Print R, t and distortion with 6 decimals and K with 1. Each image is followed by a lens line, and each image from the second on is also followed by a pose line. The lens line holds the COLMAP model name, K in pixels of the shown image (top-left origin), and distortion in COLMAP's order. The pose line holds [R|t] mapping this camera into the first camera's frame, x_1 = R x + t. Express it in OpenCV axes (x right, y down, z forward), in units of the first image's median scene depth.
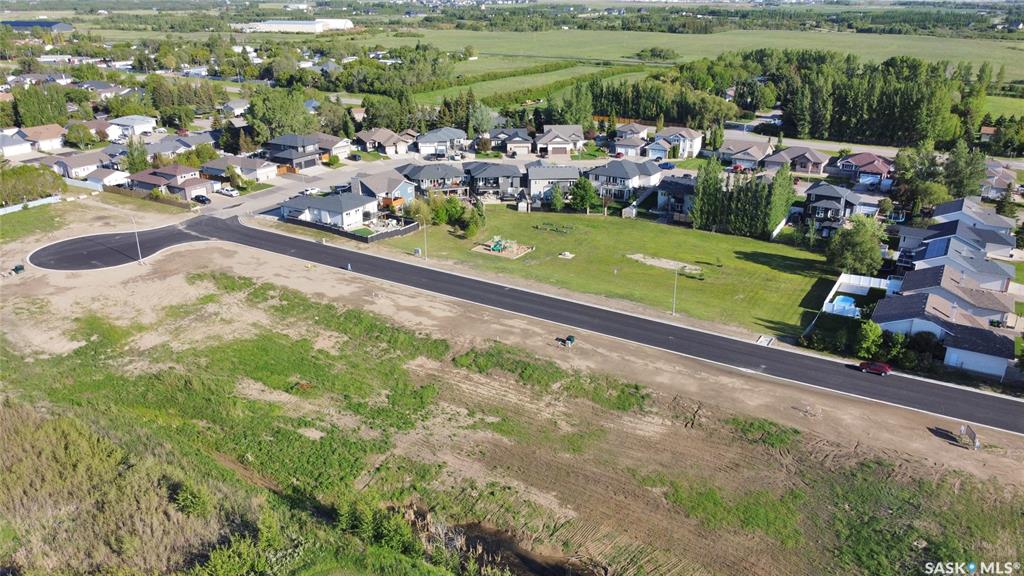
lens RADIAL K [[774.9, 0, 510.5], [0, 774.9, 289.1], [0, 0, 1]] dist [-0.002128, -0.006727]
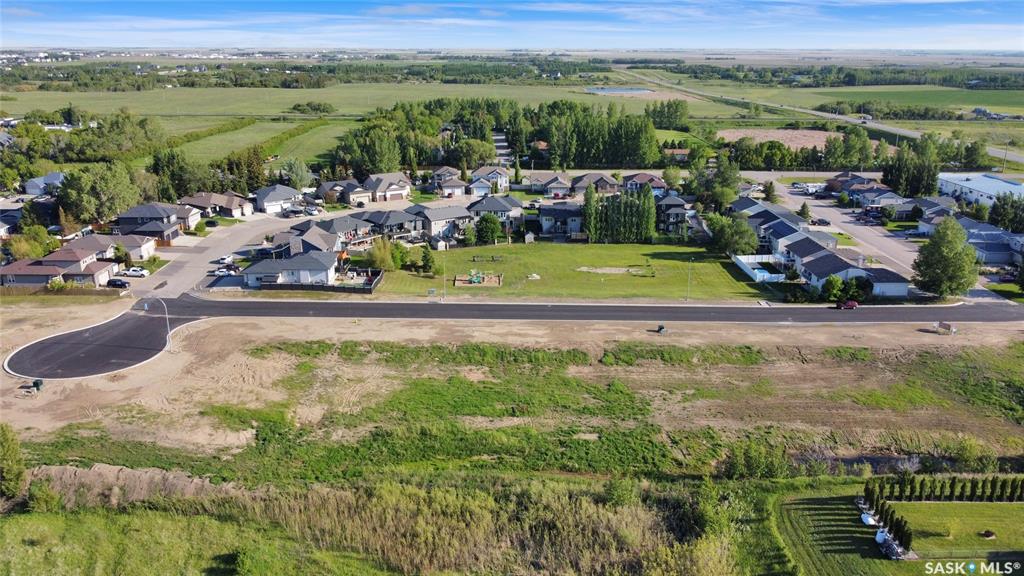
lens RADIAL K [[774.9, 0, 502.0], [0, 774.9, 290.1], [0, 0, 1]] dist [-0.002128, -0.006727]
pose [[0.853194, -0.155906, 0.497748, -0.439236], [0.187249, 0.982222, -0.013310, -0.014872], [-0.486824, 0.104559, 0.867220, 0.031058]]
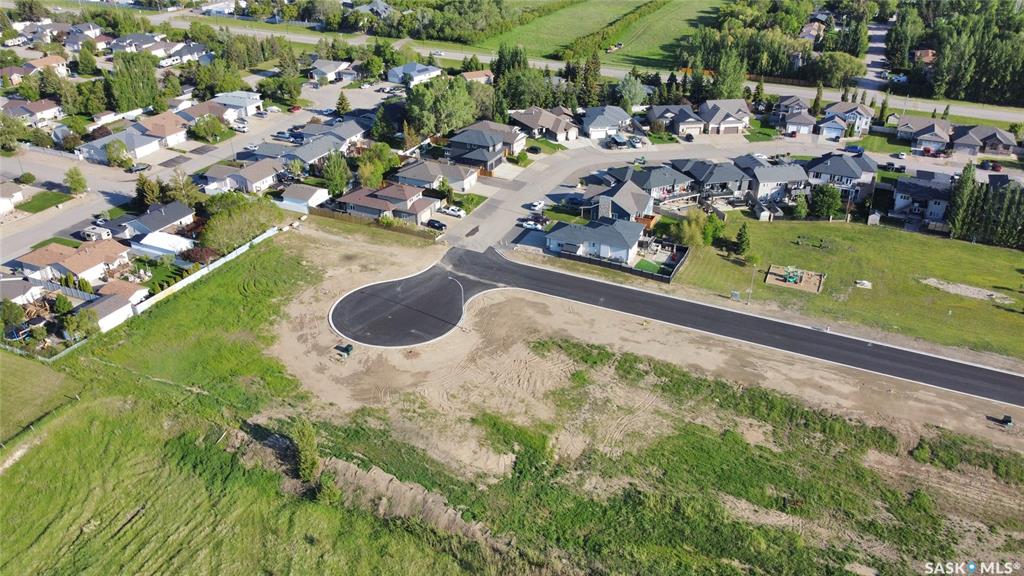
lens RADIAL K [[774.9, 0, 503.3], [0, 774.9, 283.0], [0, 0, 1]] dist [-0.002128, -0.006727]
pose [[0.994644, -0.050867, 0.089978, -0.383604], [0.038644, 0.990399, 0.132726, -0.157735], [-0.095866, -0.128538, 0.987060, 0.063298]]
